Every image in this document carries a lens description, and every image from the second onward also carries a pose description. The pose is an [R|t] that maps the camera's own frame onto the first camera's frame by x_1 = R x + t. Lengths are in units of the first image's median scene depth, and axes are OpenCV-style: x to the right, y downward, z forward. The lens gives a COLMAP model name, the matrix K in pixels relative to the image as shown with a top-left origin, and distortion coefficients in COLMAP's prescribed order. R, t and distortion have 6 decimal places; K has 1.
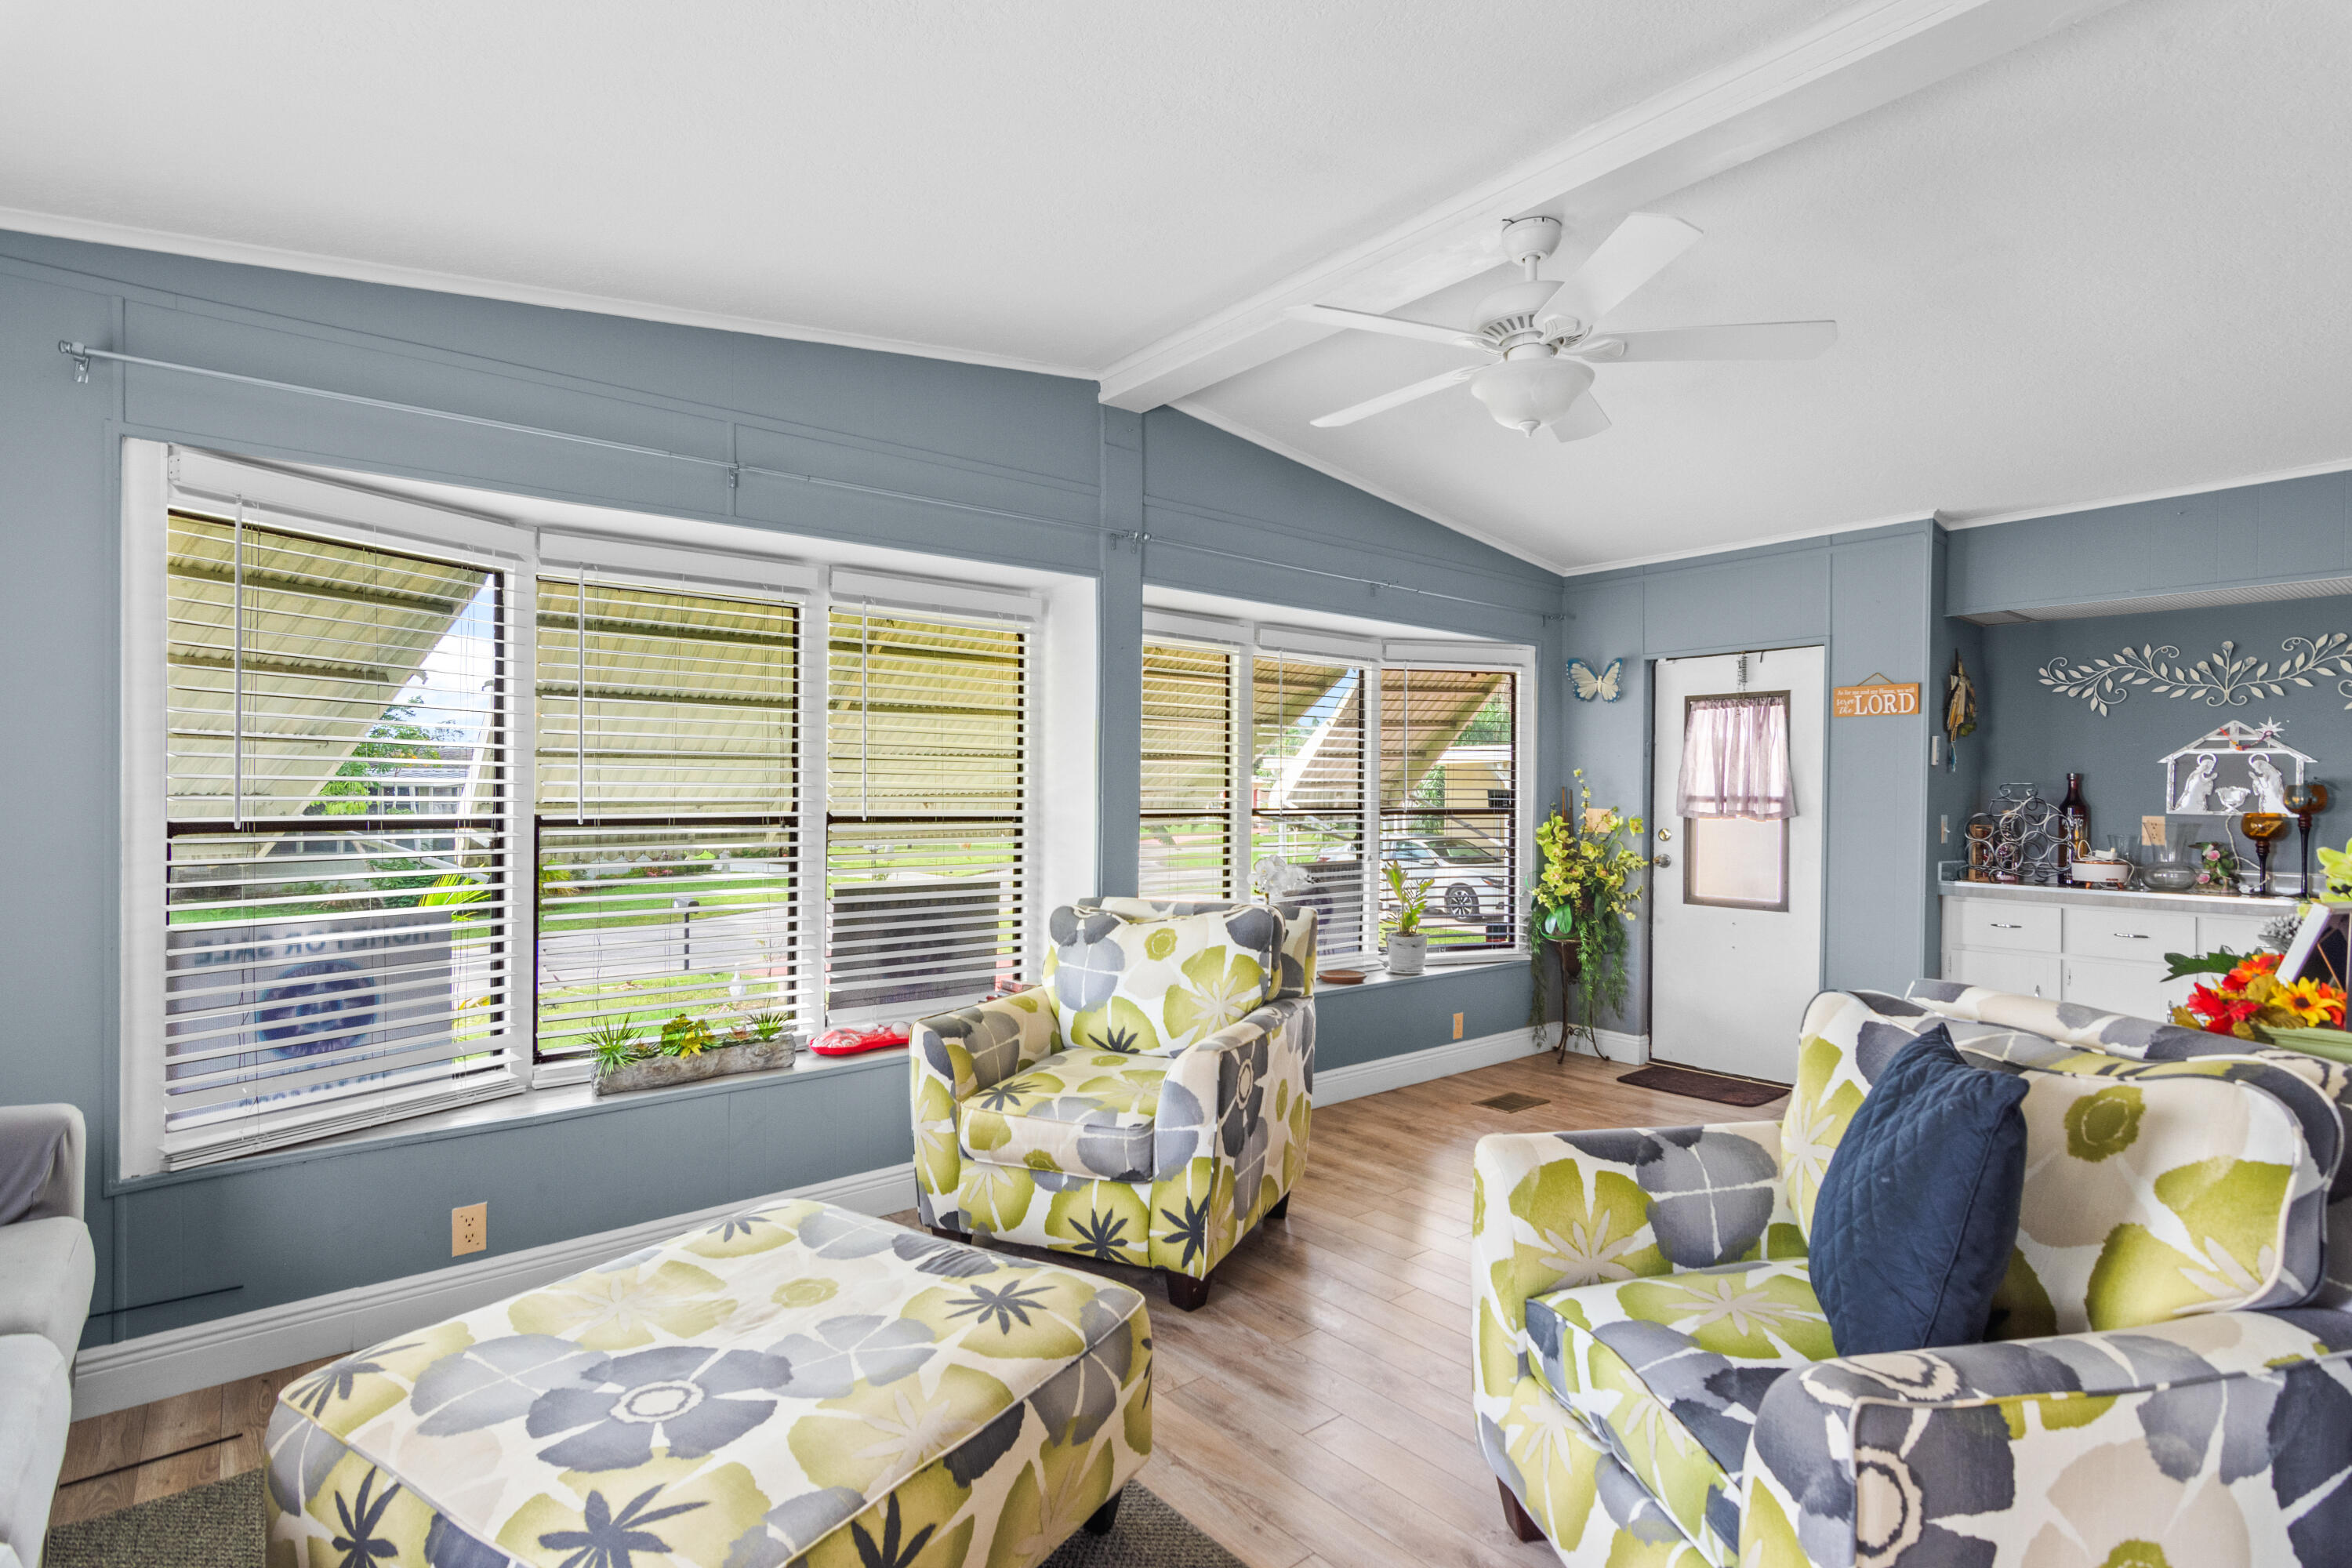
lens RADIAL K [[1119.0, 0, 1164.9], [0, 1119.0, 794.0], [0, 0, 1]] dist [-0.003561, -0.000343]
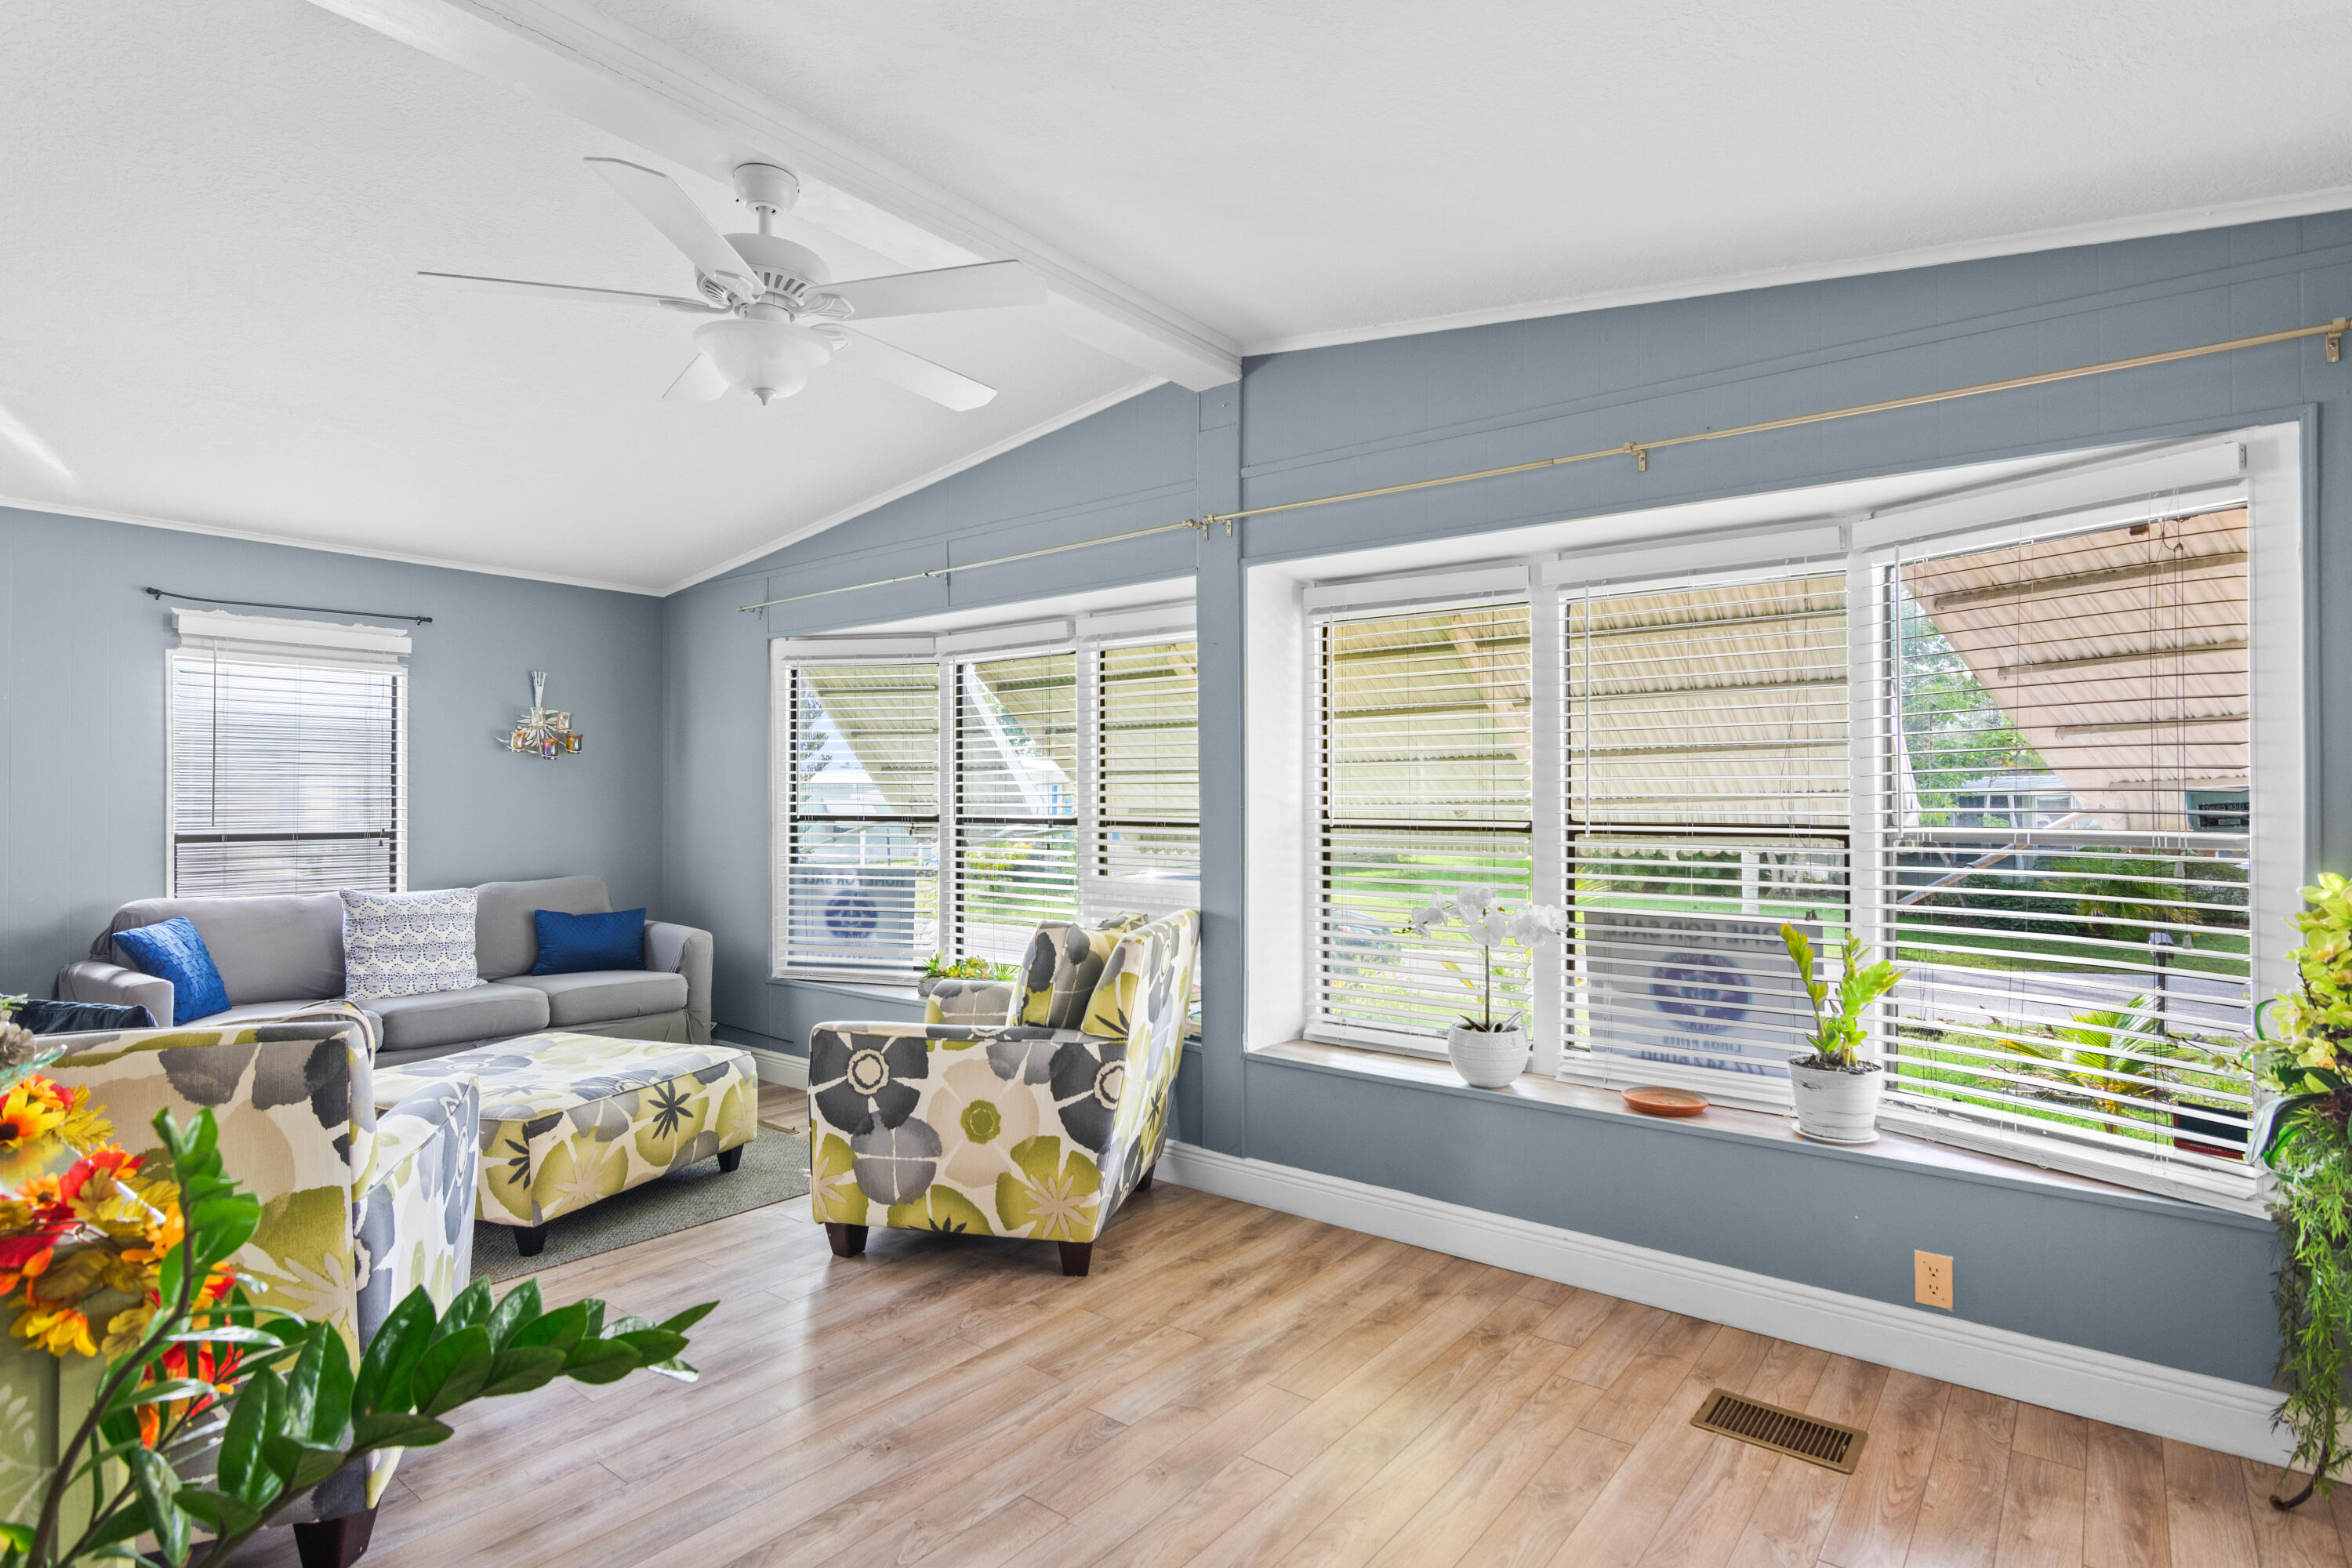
lens RADIAL K [[1212.0, 0, 1176.0], [0, 1212.0, 784.0], [0, 0, 1]] dist [-0.000419, 0.000871]
pose [[0.218463, -0.015868, -0.975716, 0.747631], [-0.001623, 0.999860, -0.016624, 0.002002], [0.975844, 0.005215, 0.218407, 0.597986]]
